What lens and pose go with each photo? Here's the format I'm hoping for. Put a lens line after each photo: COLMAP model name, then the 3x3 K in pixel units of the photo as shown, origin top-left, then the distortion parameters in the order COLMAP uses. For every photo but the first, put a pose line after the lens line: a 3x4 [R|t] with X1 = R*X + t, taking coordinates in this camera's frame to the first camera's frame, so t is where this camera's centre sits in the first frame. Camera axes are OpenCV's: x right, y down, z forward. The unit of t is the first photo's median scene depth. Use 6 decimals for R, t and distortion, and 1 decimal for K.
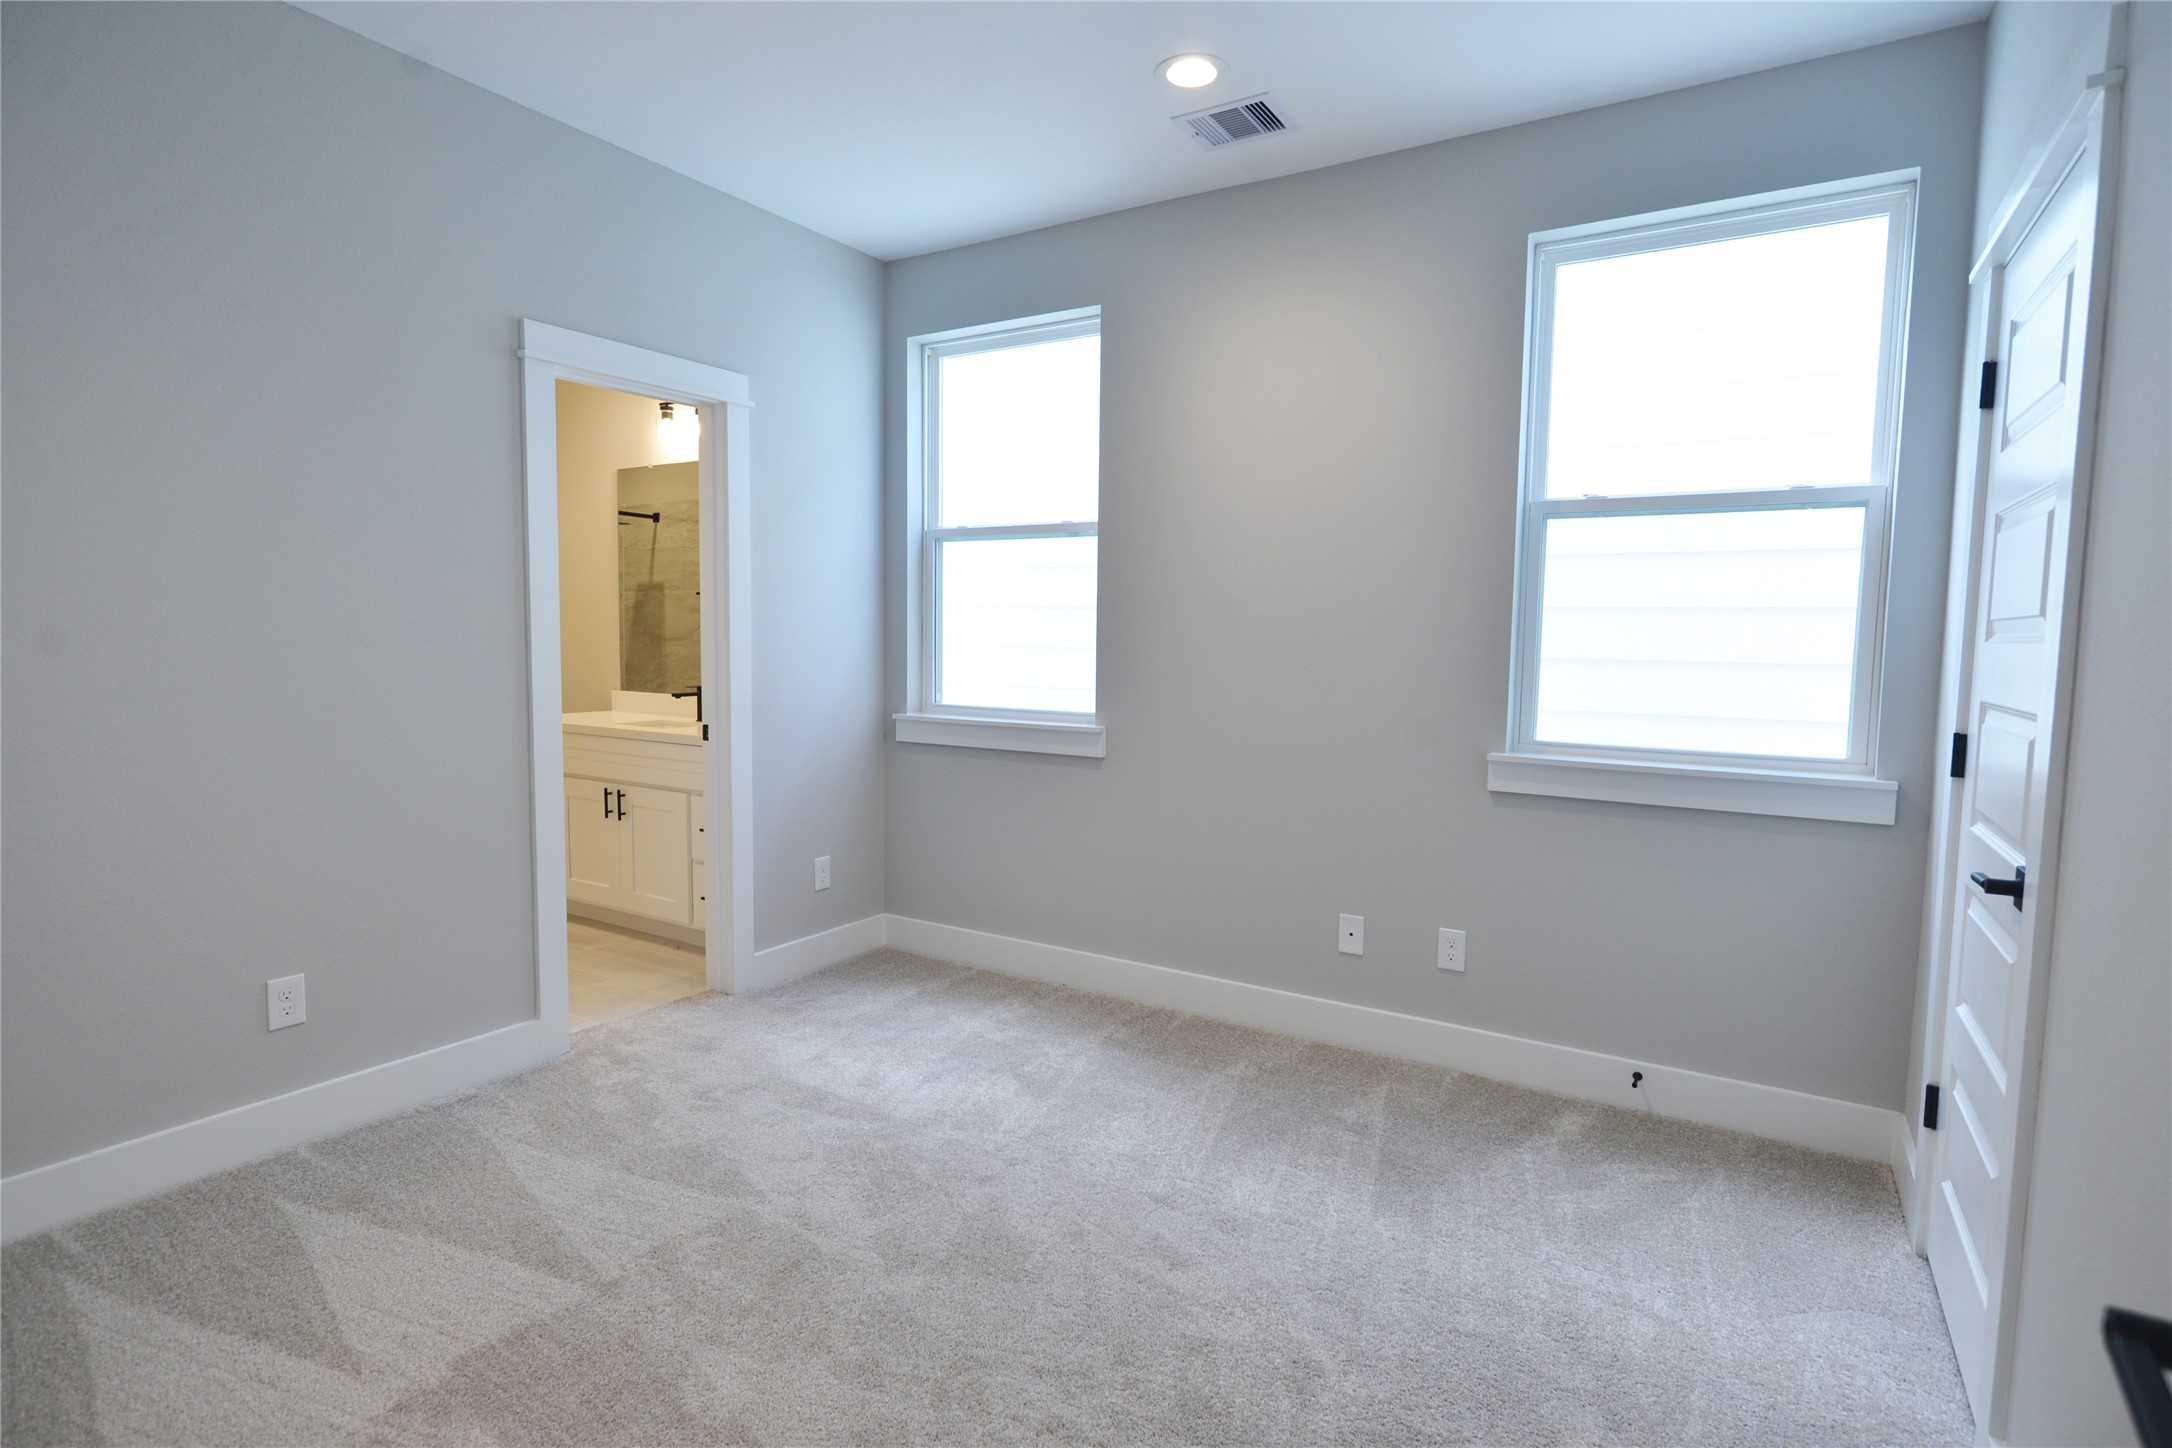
lens RADIAL K [[1096.4, 0, 1084.7], [0, 1096.4, 731.9], [0, 0, 1]] dist [-0.008843, 0.001815]
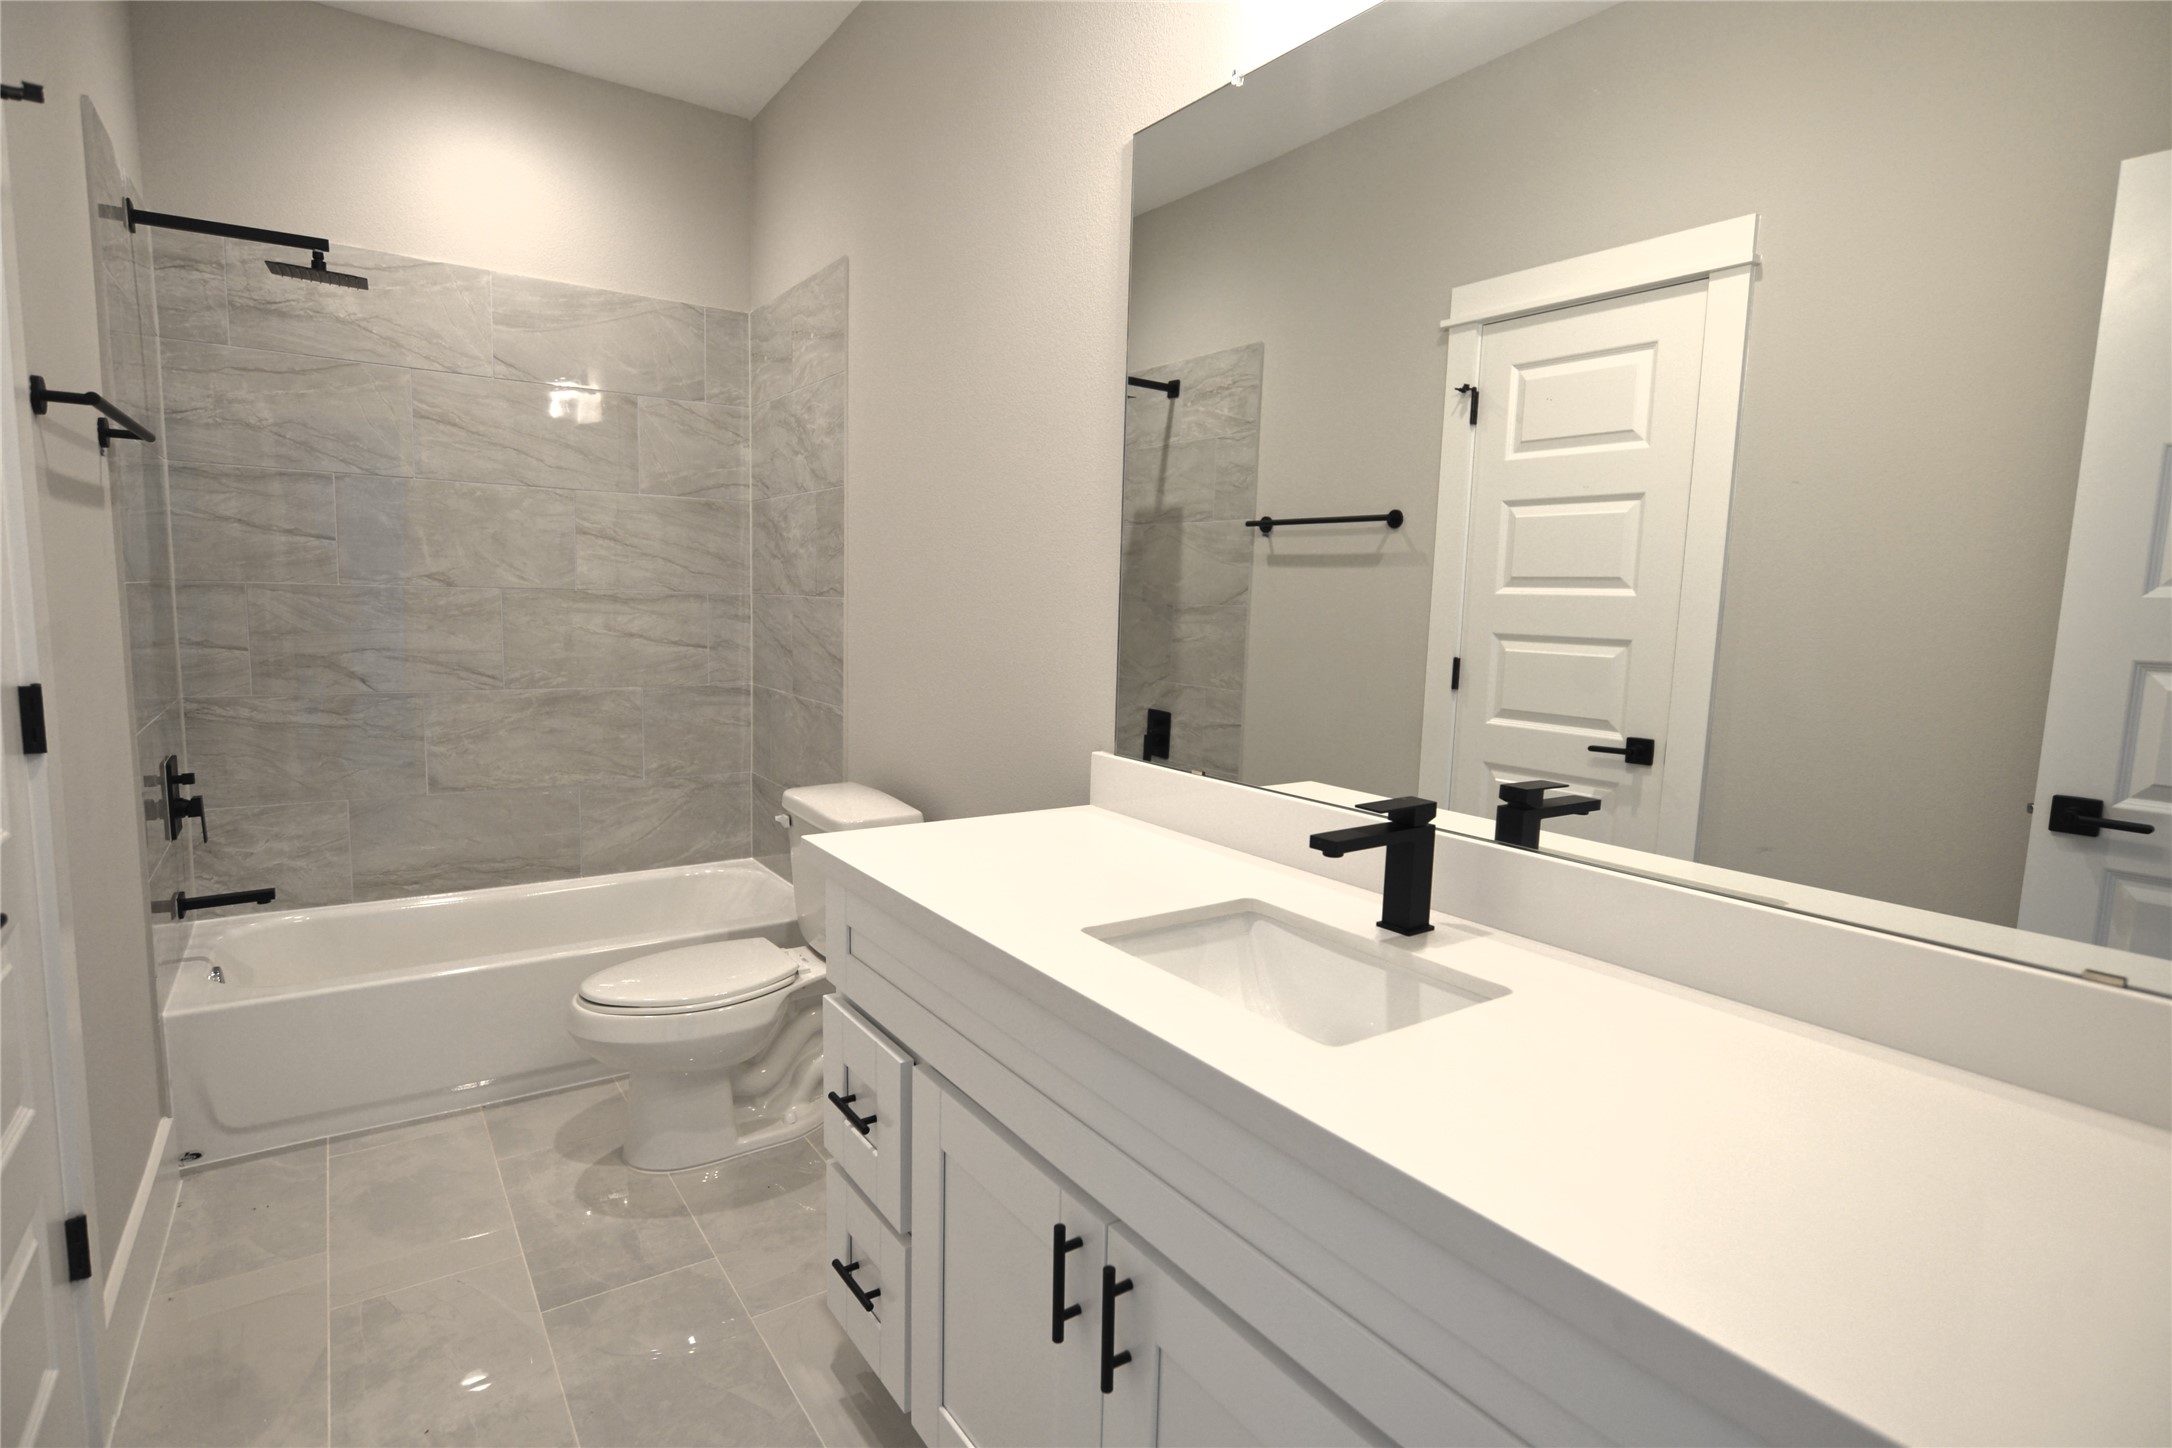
lens RADIAL K [[1096.4, 0, 1079.4], [0, 1096.4, 719.4], [0, 0, 1]] dist [-0.008843, 0.001815]
pose [[0.916669, 0.048091, -0.396743, -0.208288], [-0.039605, 0.998778, 0.029561, -0.044174], [0.397680, -0.011385, 0.917454, 0.473758]]
